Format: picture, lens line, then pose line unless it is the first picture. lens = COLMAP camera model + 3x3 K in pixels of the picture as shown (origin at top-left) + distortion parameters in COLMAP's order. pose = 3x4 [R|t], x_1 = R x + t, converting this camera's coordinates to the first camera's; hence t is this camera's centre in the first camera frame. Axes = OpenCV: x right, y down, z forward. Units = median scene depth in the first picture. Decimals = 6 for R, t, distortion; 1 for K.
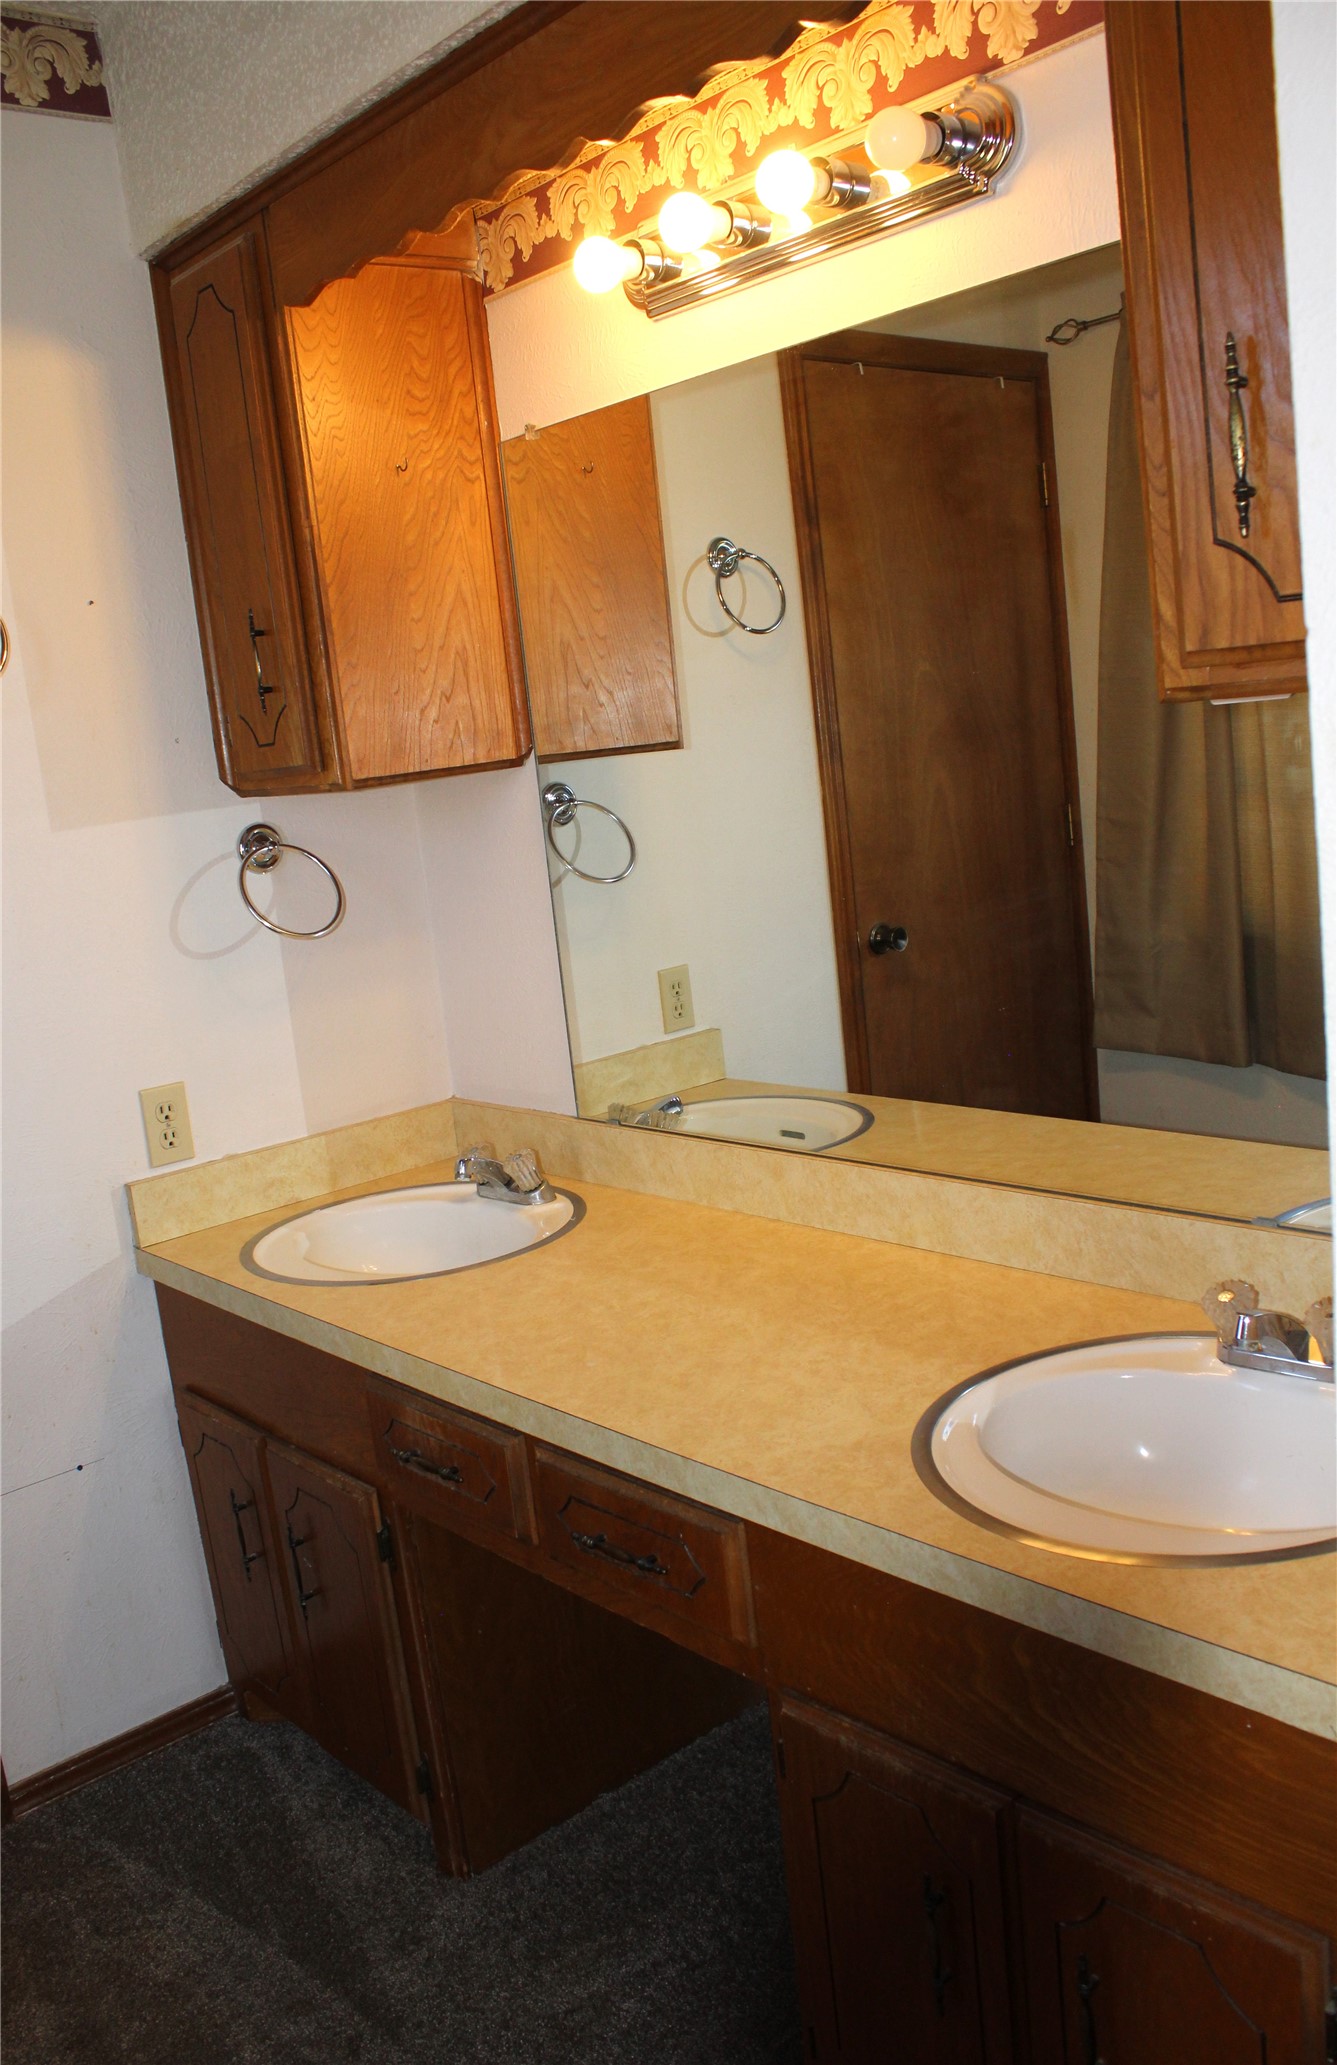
lens RADIAL K [[1729.6, 0, 669.2], [0, 1729.6, 1074.4], [0, 0, 1]] dist [-0.114134, 0.000003]
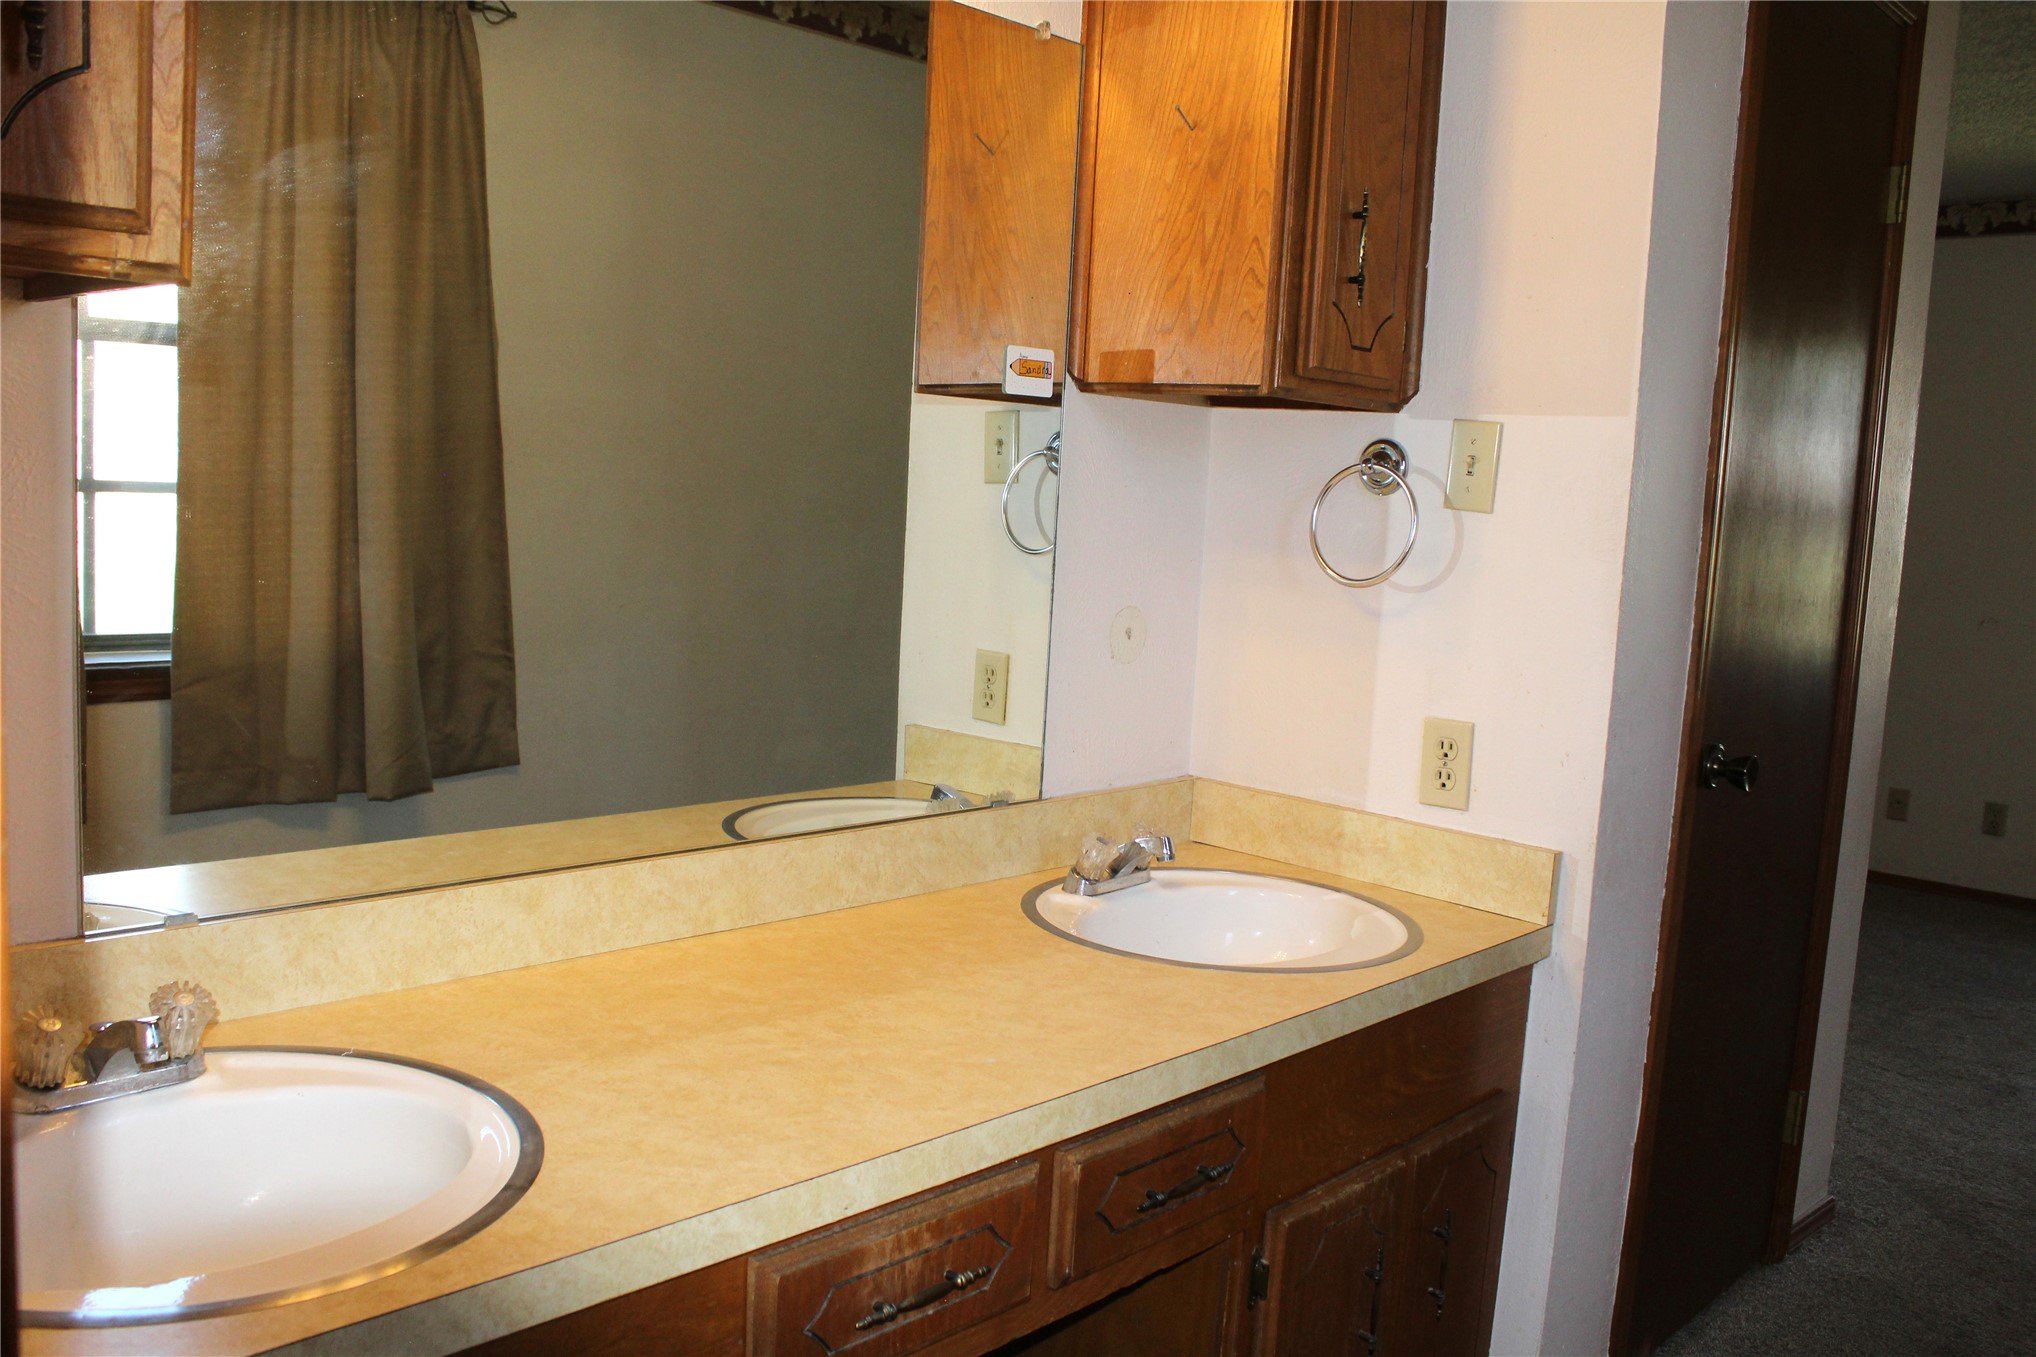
lens RADIAL K [[1704.3, 0, 990.6], [0, 1704.3, 678.7], [0, 0, 1]] dist [-0.171041, 0.155008]
pose [[-0.084421, -0.013254, 0.996342, -0.787161], [0.153768, 0.987760, 0.026169, -0.033765], [-0.984494, 0.155415, -0.081350, 0.947944]]
